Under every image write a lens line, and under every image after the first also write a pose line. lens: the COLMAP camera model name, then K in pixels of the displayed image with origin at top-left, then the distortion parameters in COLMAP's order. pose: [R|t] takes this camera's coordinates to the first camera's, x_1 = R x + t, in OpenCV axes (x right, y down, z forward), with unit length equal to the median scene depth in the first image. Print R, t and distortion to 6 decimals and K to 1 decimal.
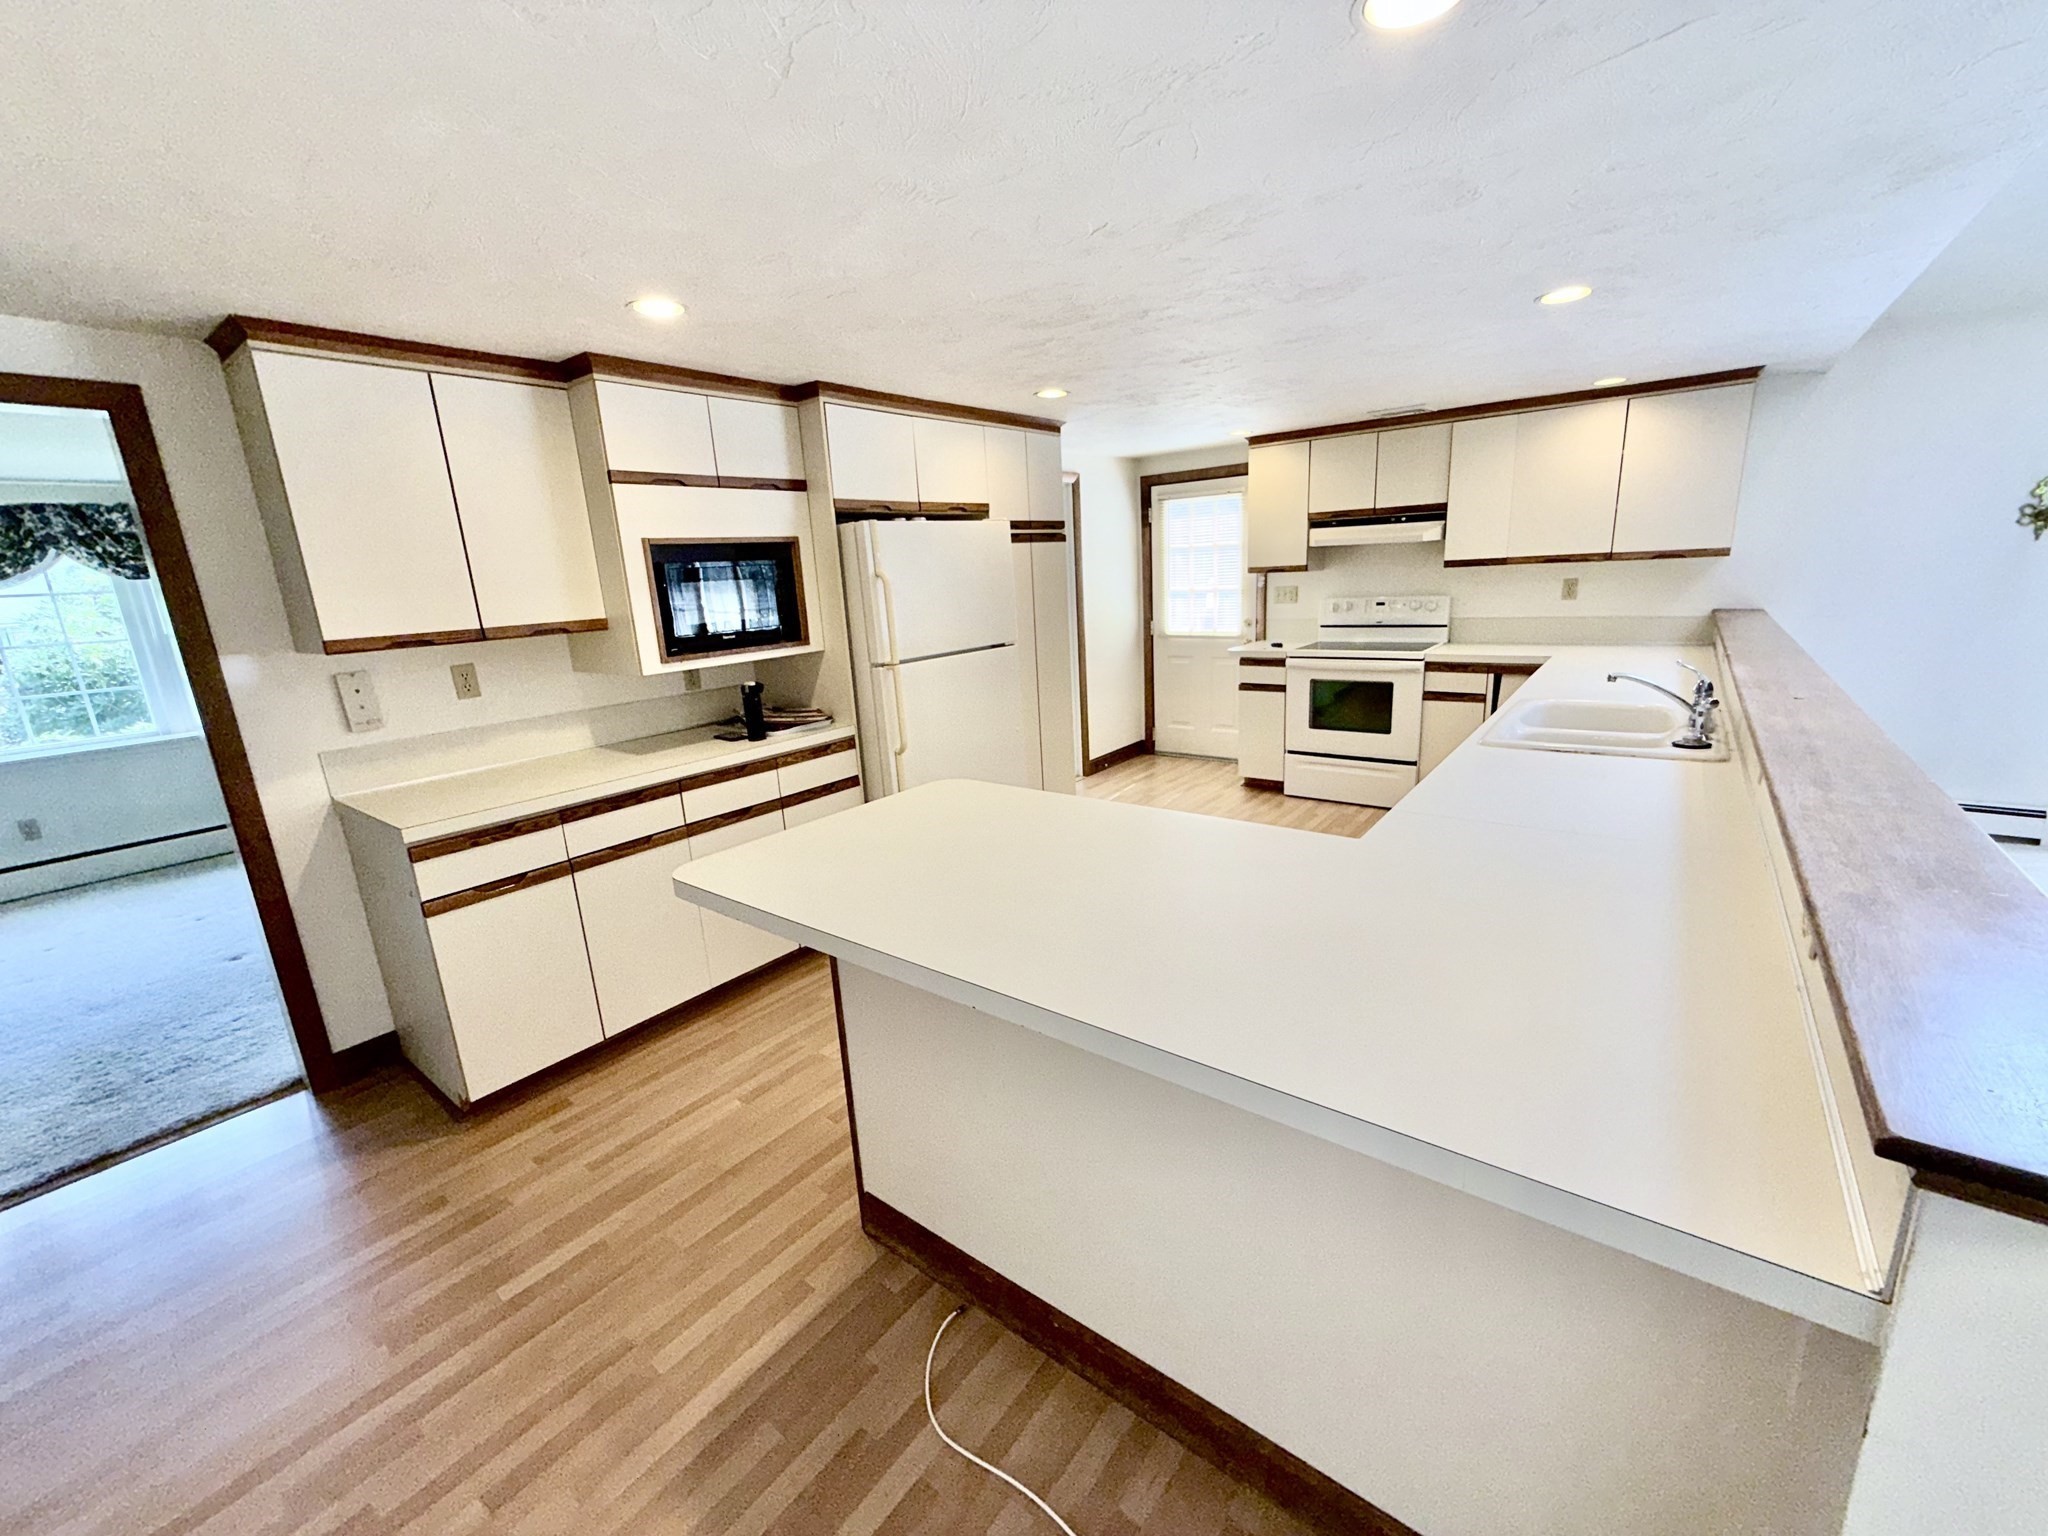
lens RADIAL K [[820.6, 0, 1023.8], [0, 820.6, 773.3], [0, 0, 1]] dist [-0.001011, 0.001150]
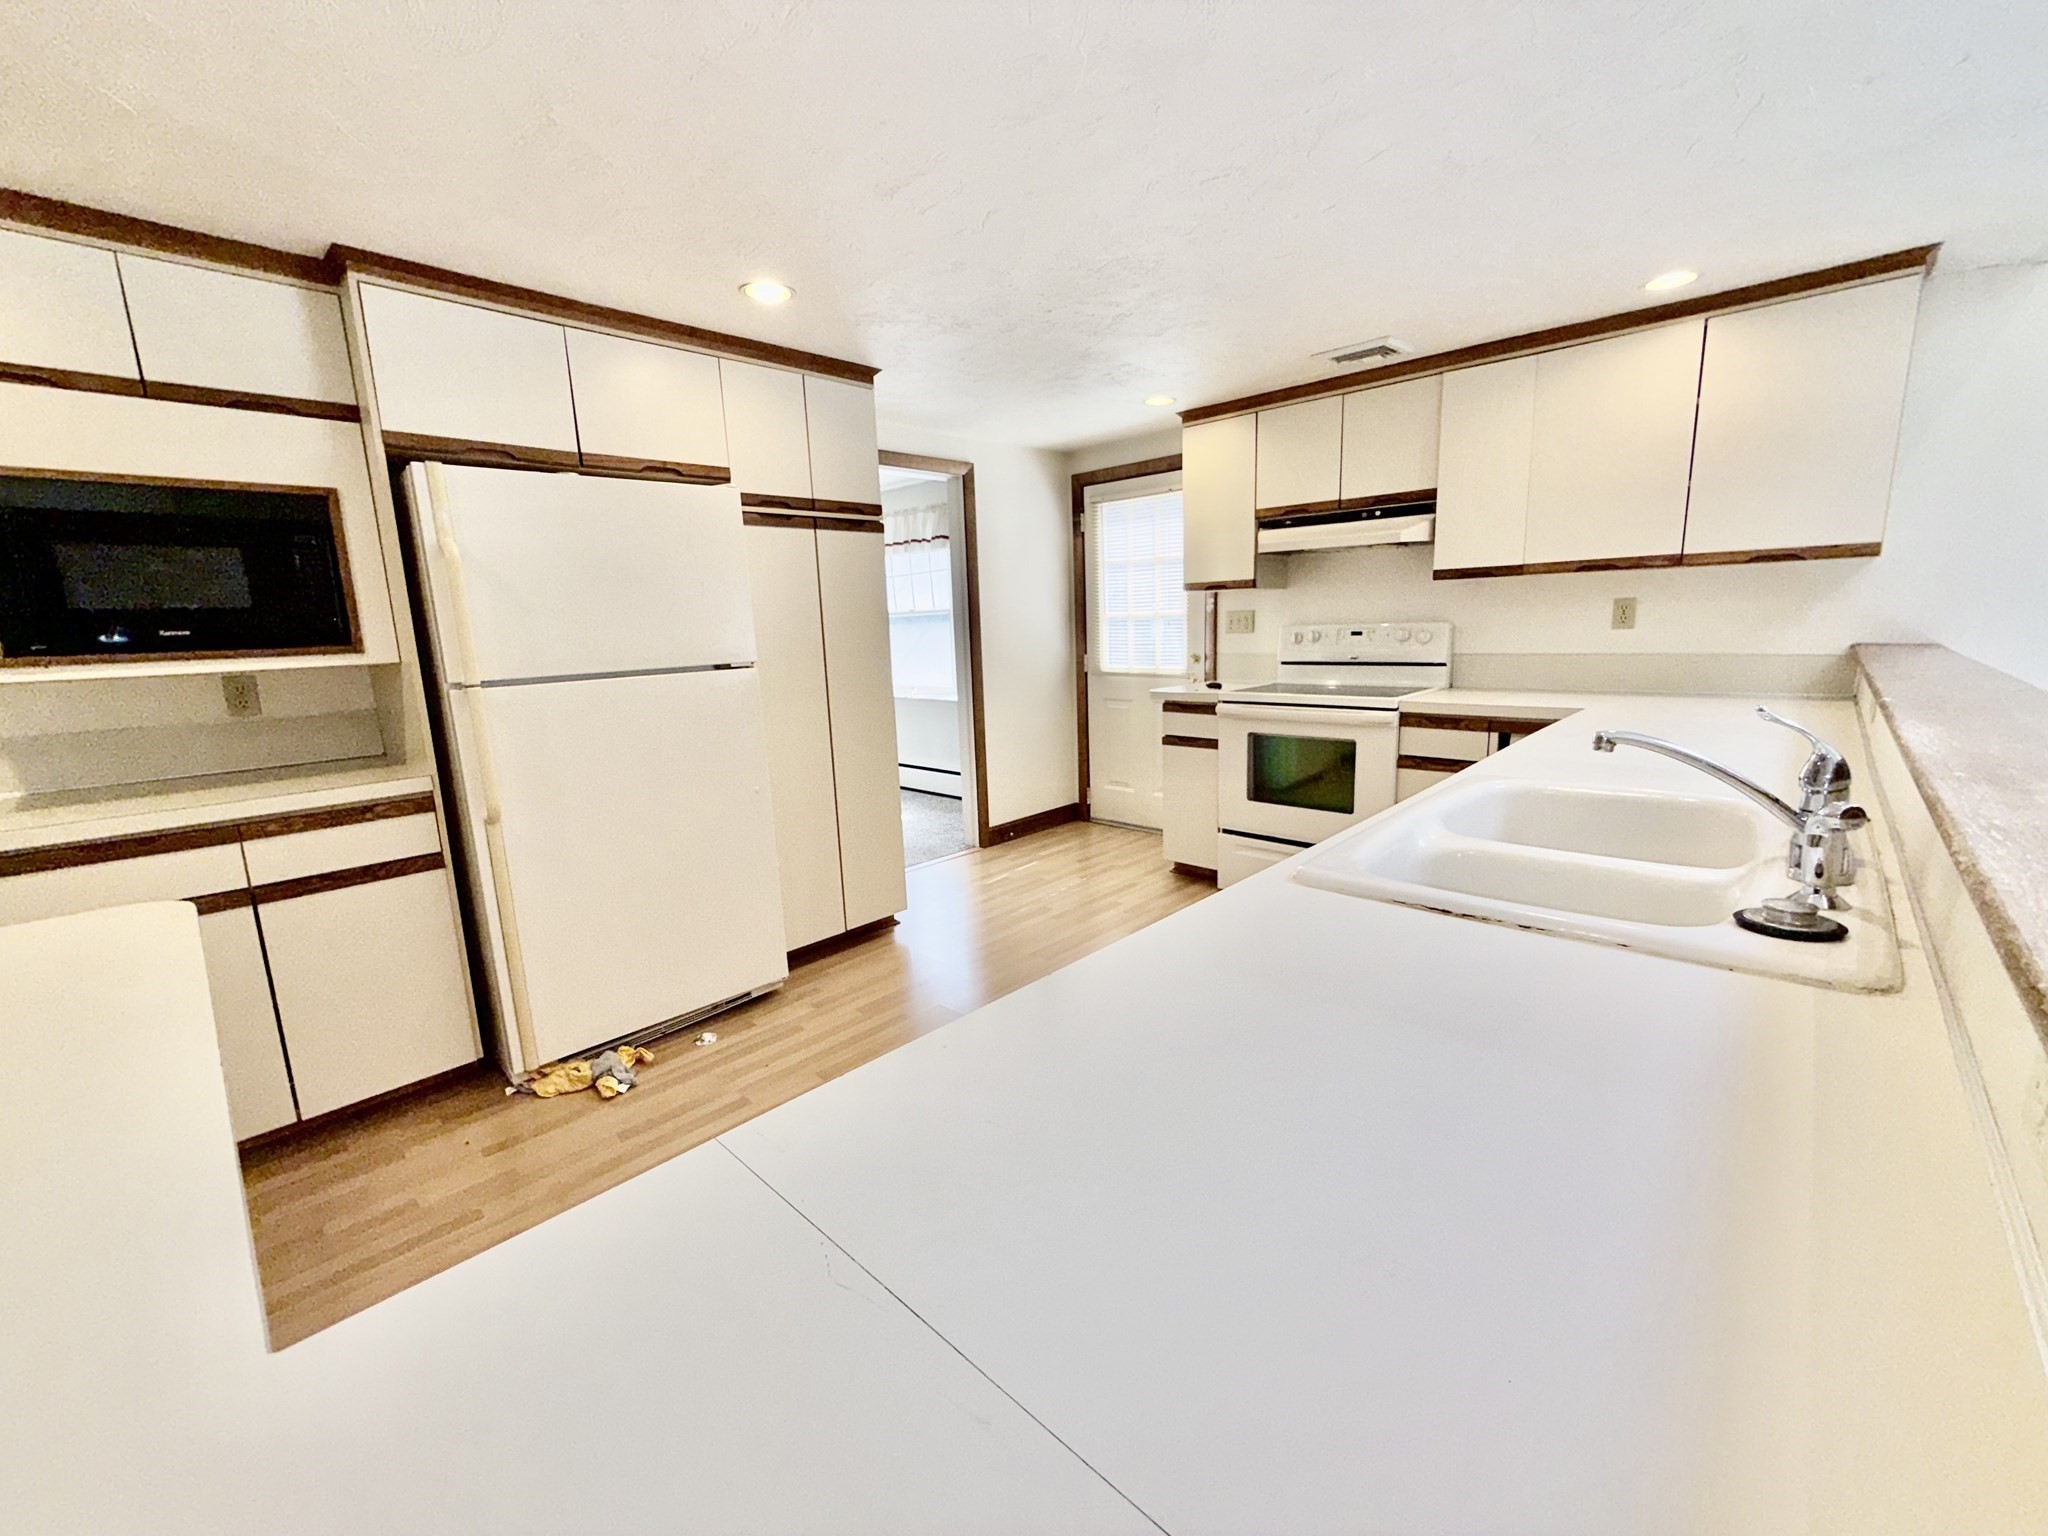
lens RADIAL K [[820.6, 0, 1026.0], [0, 820.6, 776.2], [0, 0, 1]] dist [-0.001011, 0.001150]
pose [[0.994992, 0.037150, -0.092790, 0.239565], [-0.042067, 0.997781, -0.051606, -0.033013], [0.090667, 0.055251, 0.994347, 0.283686]]
